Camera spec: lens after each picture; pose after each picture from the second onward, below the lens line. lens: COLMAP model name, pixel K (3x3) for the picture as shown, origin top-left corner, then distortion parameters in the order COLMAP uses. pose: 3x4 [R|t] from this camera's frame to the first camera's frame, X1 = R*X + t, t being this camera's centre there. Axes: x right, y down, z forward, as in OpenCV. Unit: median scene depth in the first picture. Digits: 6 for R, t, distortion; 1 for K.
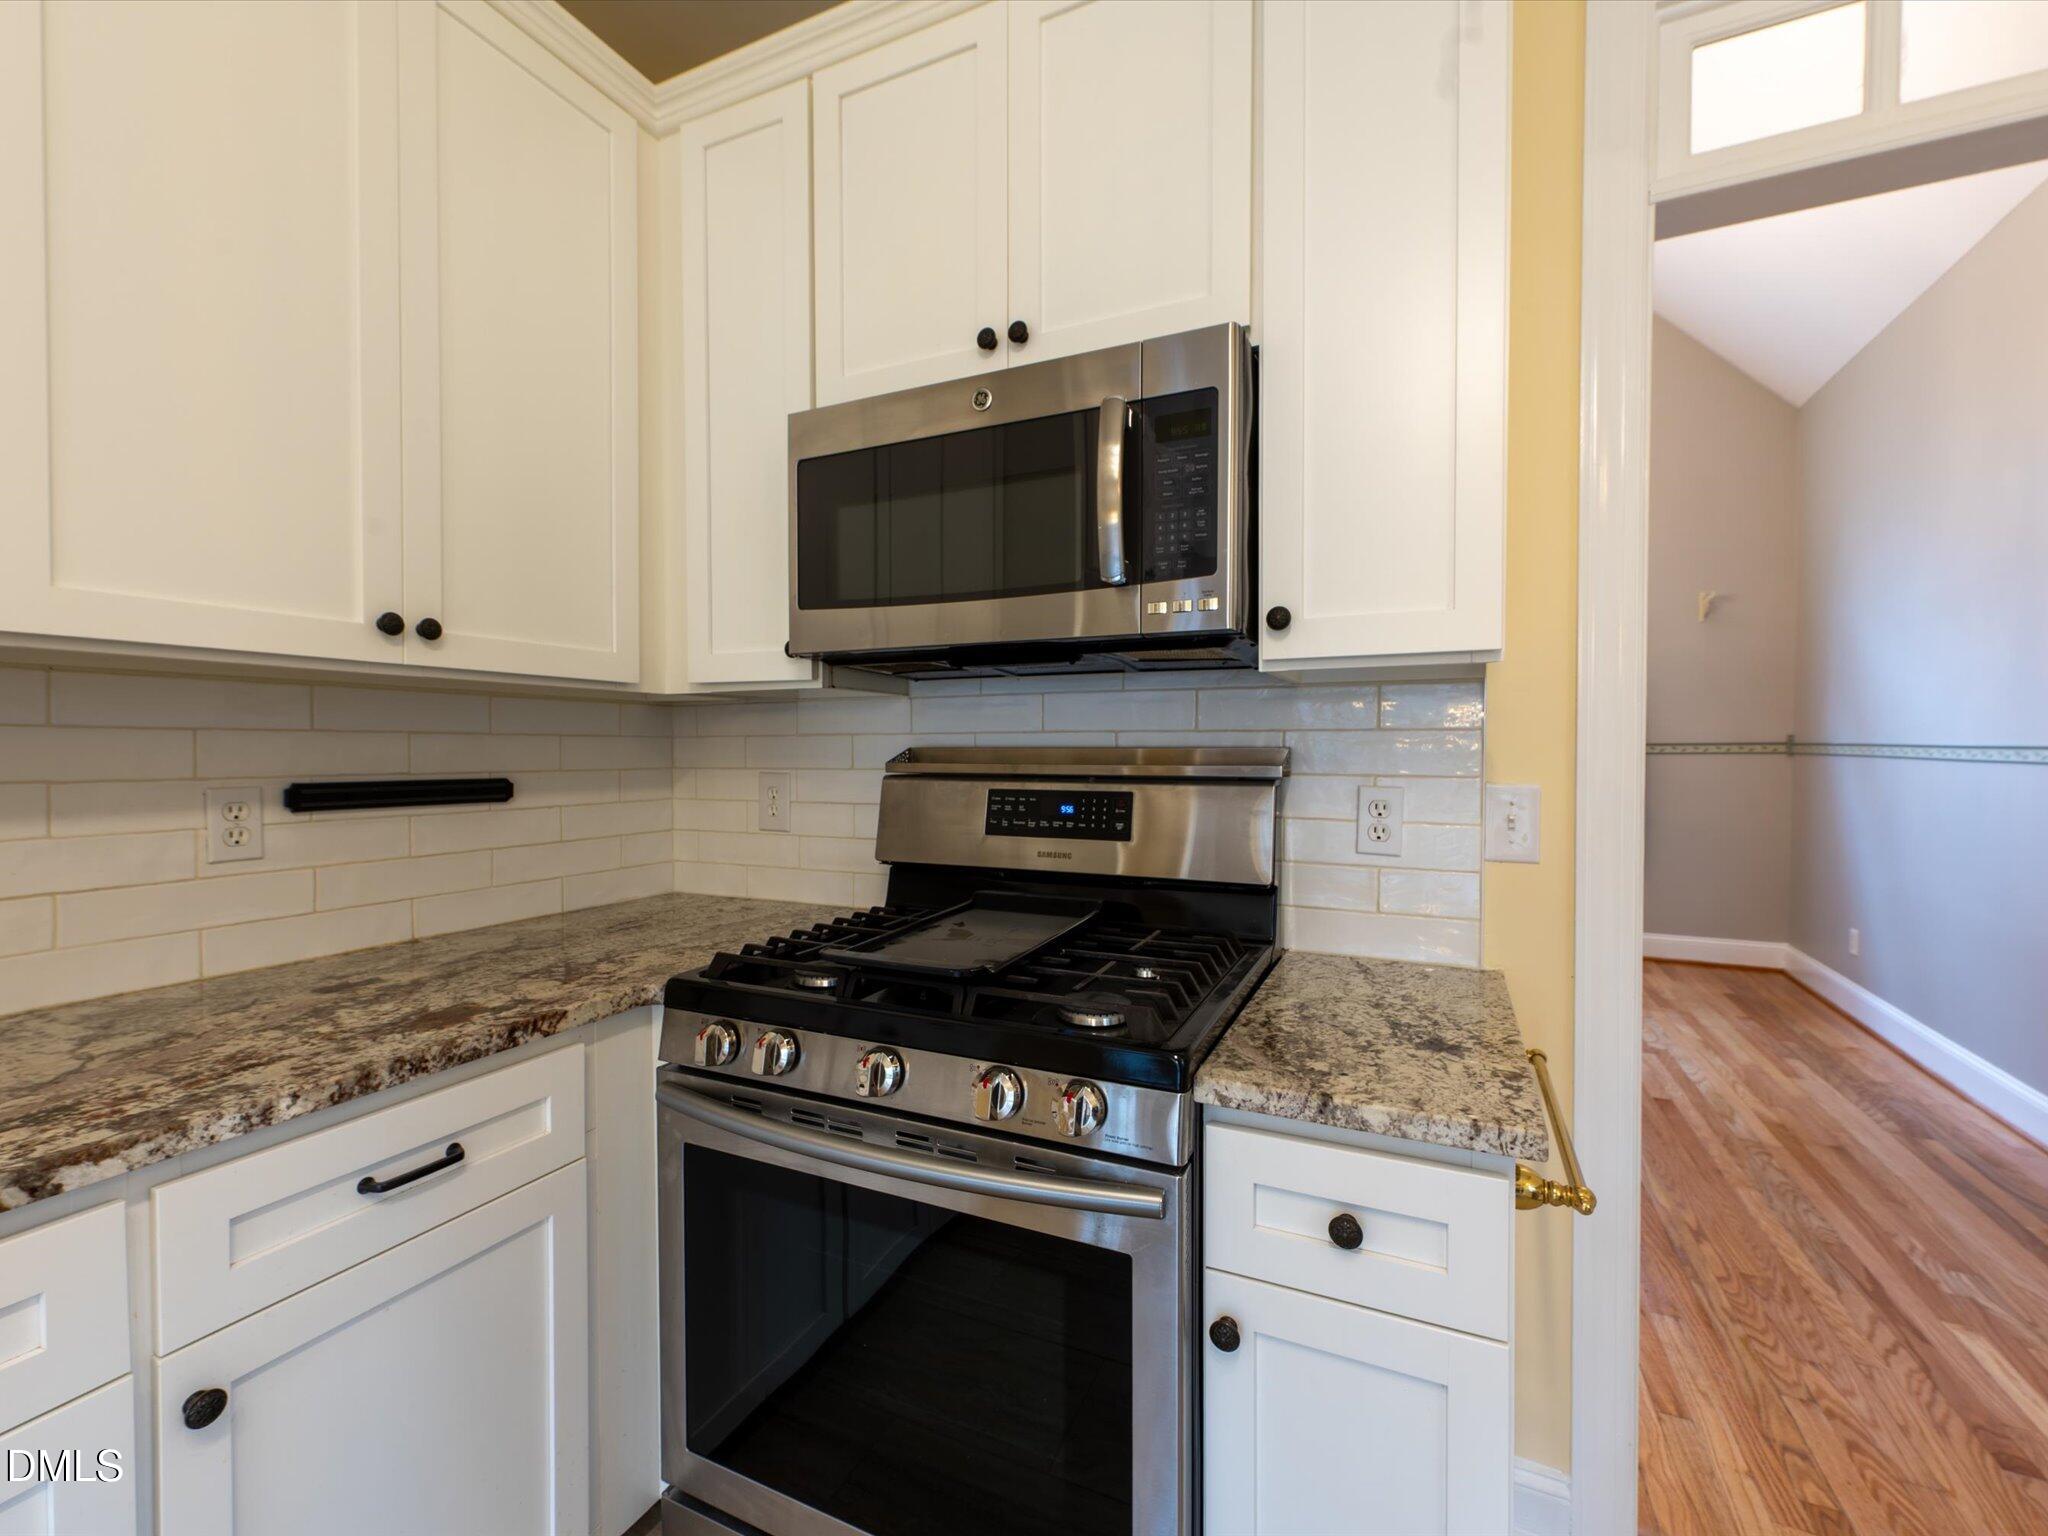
lens RADIAL K [[890.6, 0, 1030.0], [0, 890.6, 759.7], [0, 0, 1]] dist [0.004146, 0.000113]
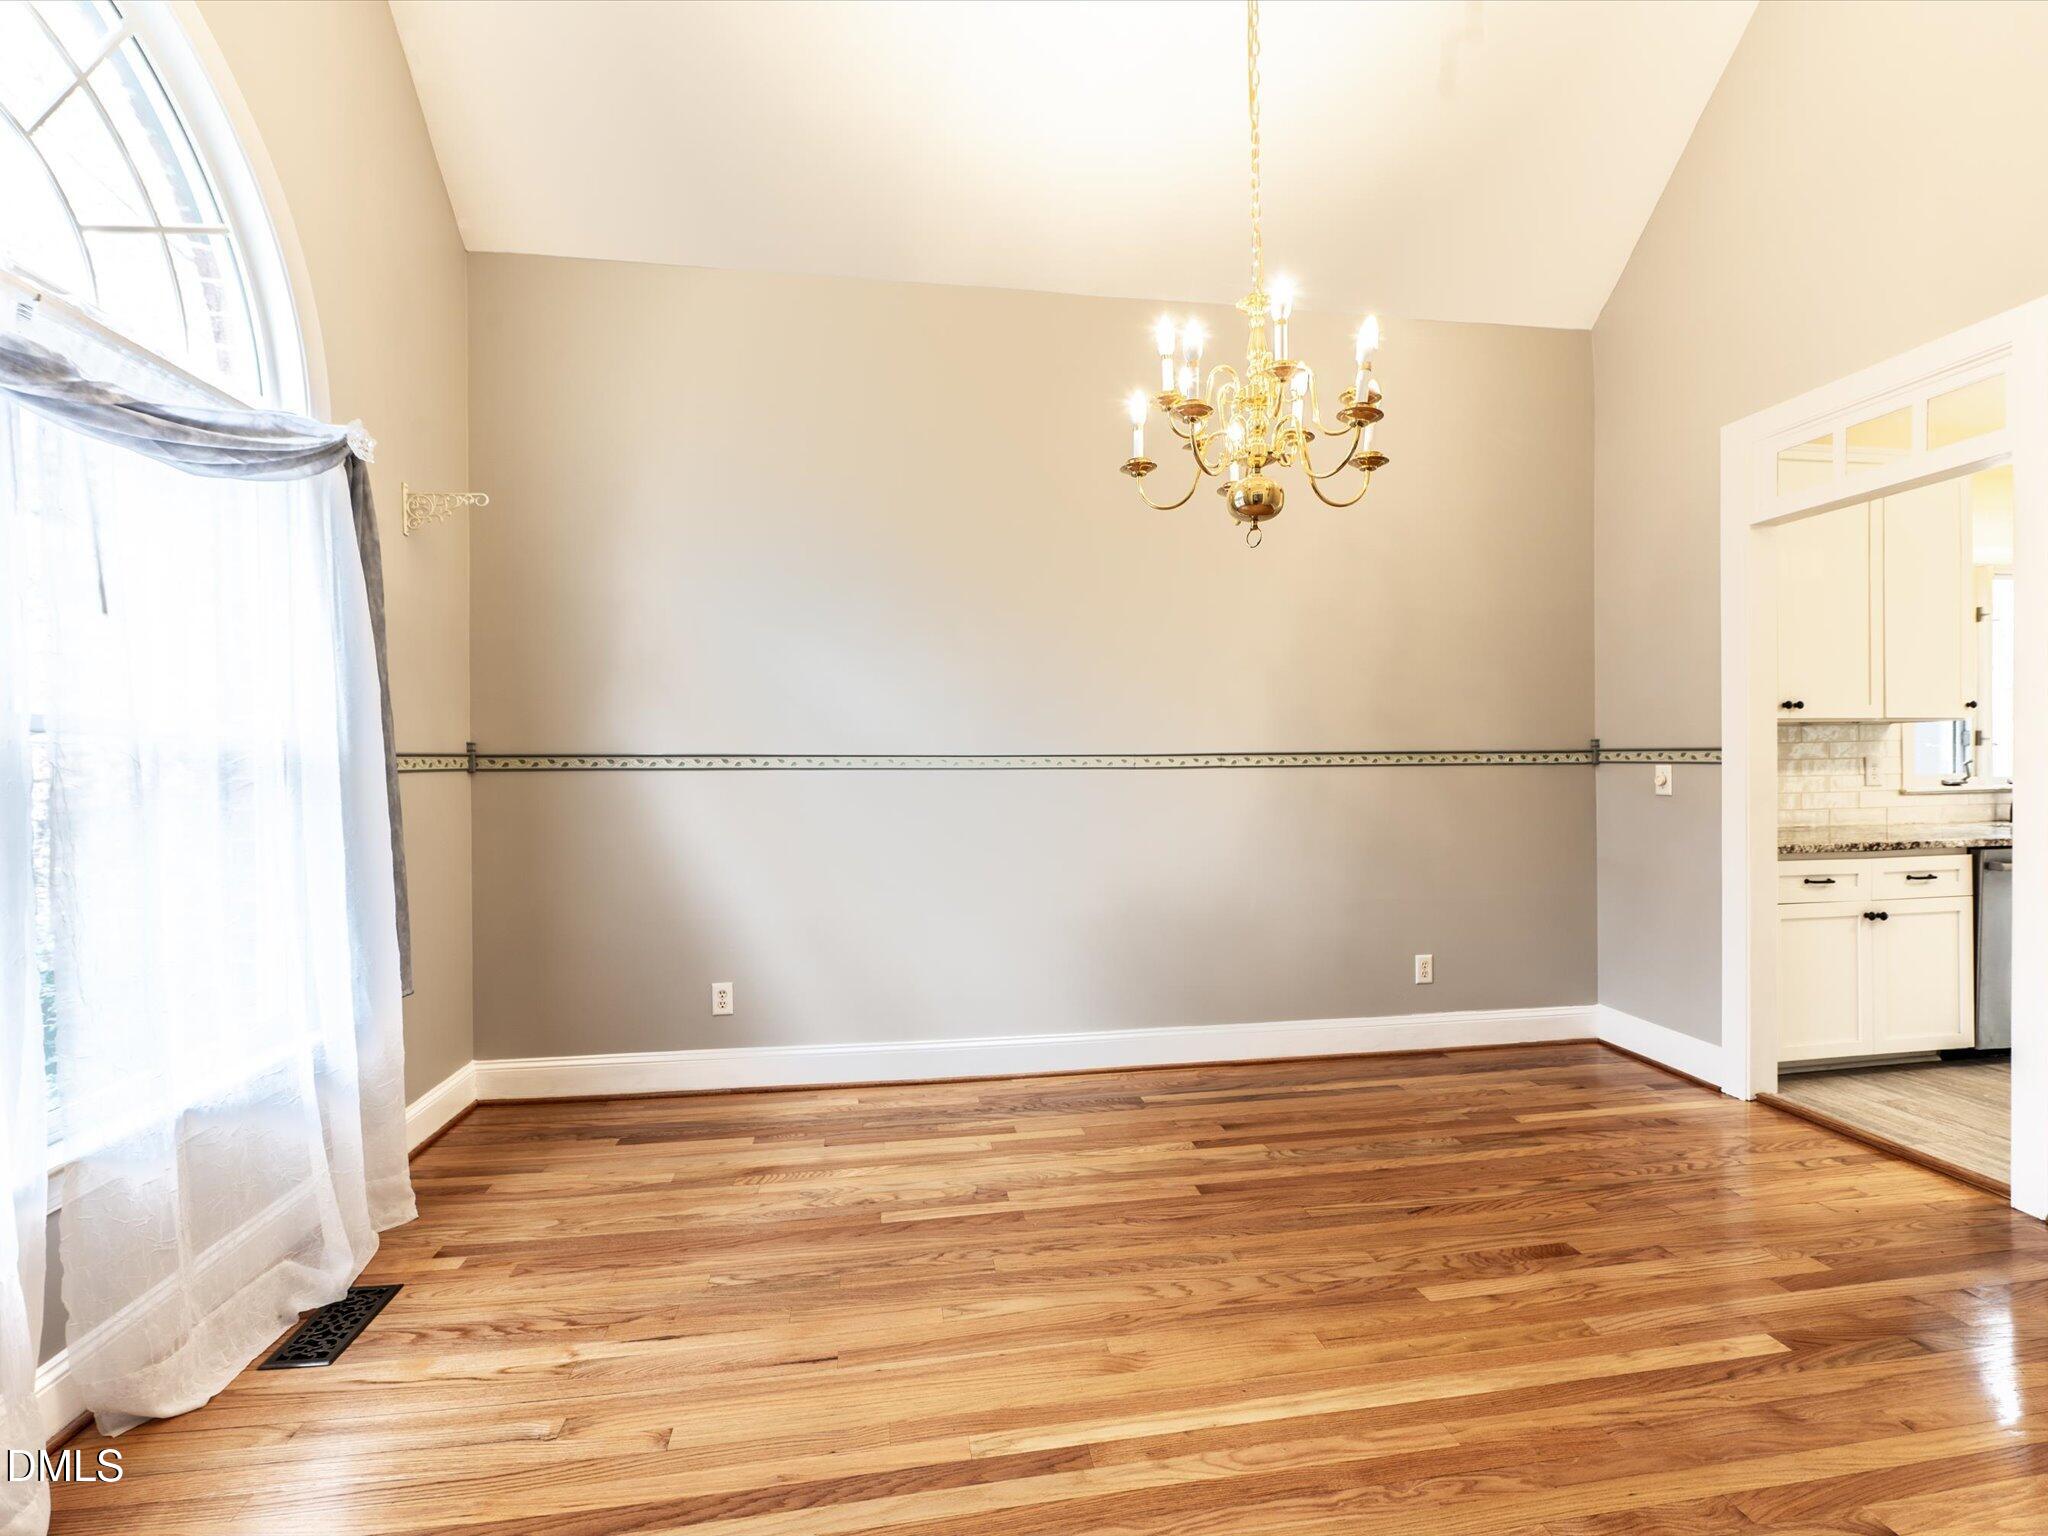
lens RADIAL K [[890.6, 0, 1031.3], [0, 890.6, 763.8], [0, 0, 1]] dist [0.004146, 0.000113]
pose [[-0.545106, -0.002830, 0.838363, 0.098746], [0.020076, 0.999663, 0.016428, -0.019162], [-0.838127, 0.025786, -0.544865, 1.341777]]
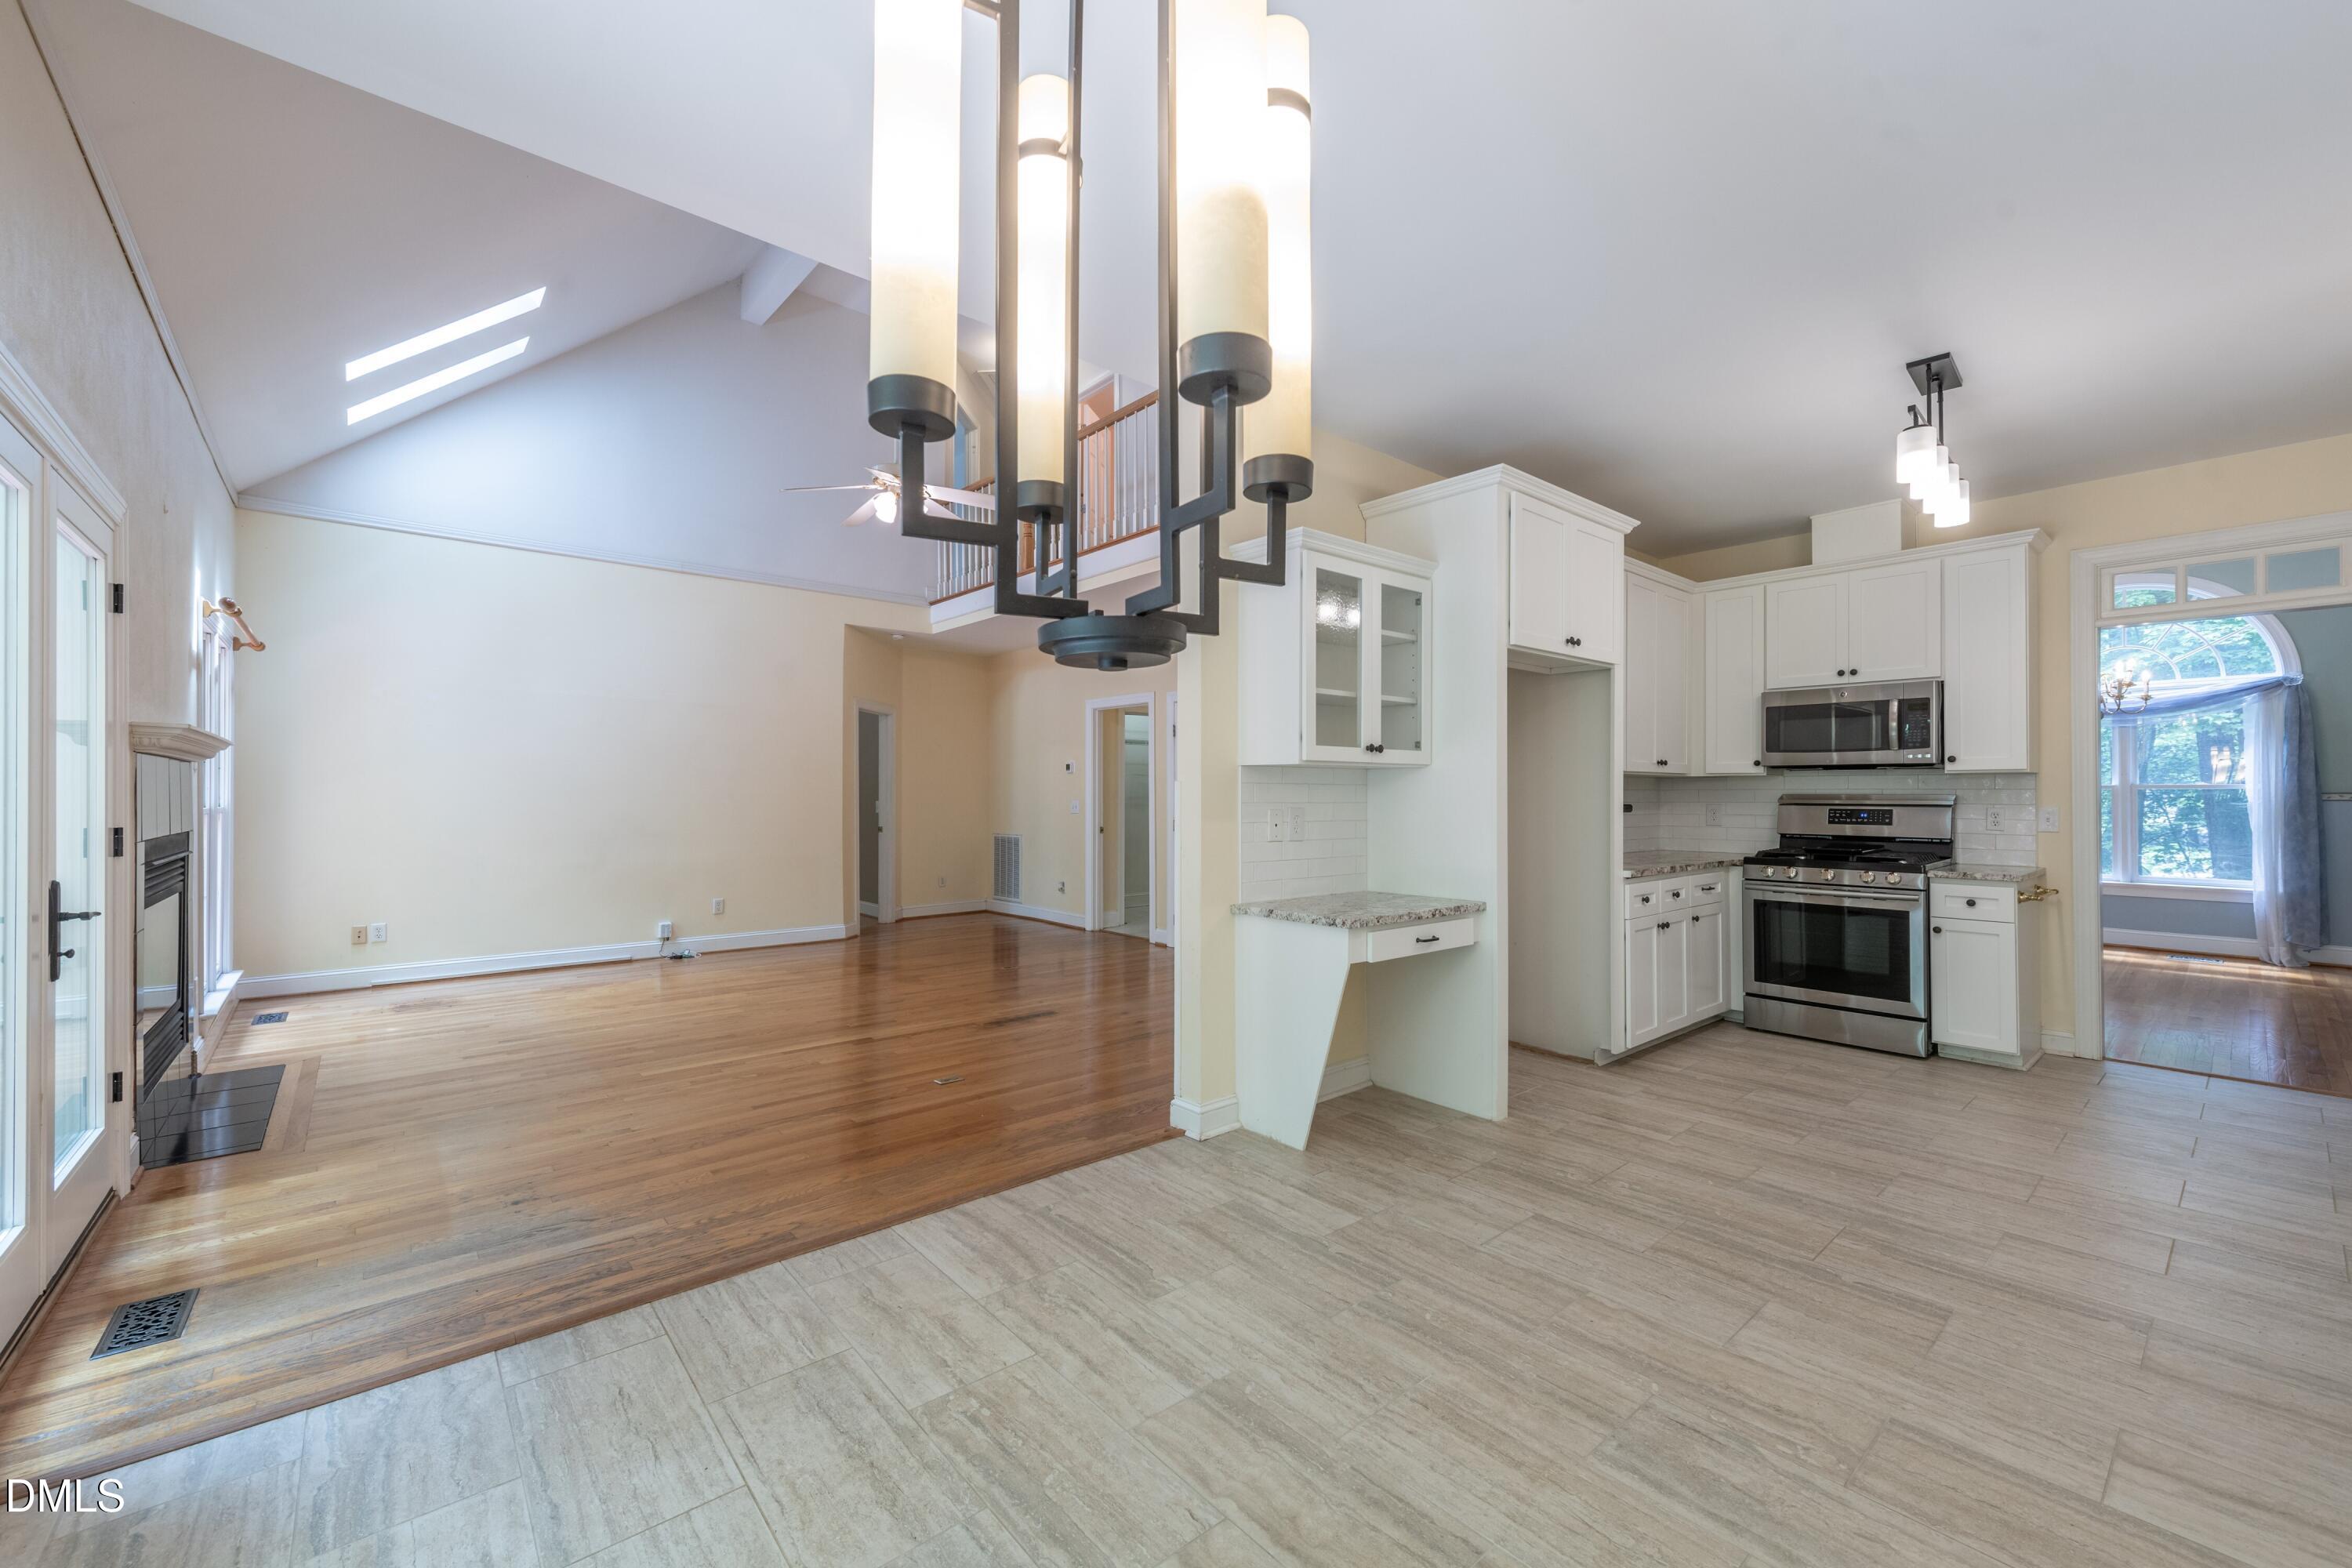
lens RADIAL K [[932.9, 0, 1160.2], [0, 932.9, 785.9], [0, 0, 1]] dist [0.002211, -0.000125]
pose [[0.905101, -0.000821, -0.425196, -0.926267], [-0.008450, 0.999766, -0.019918, 0.047285], [0.425112, 0.021620, 0.904882, -3.459607]]
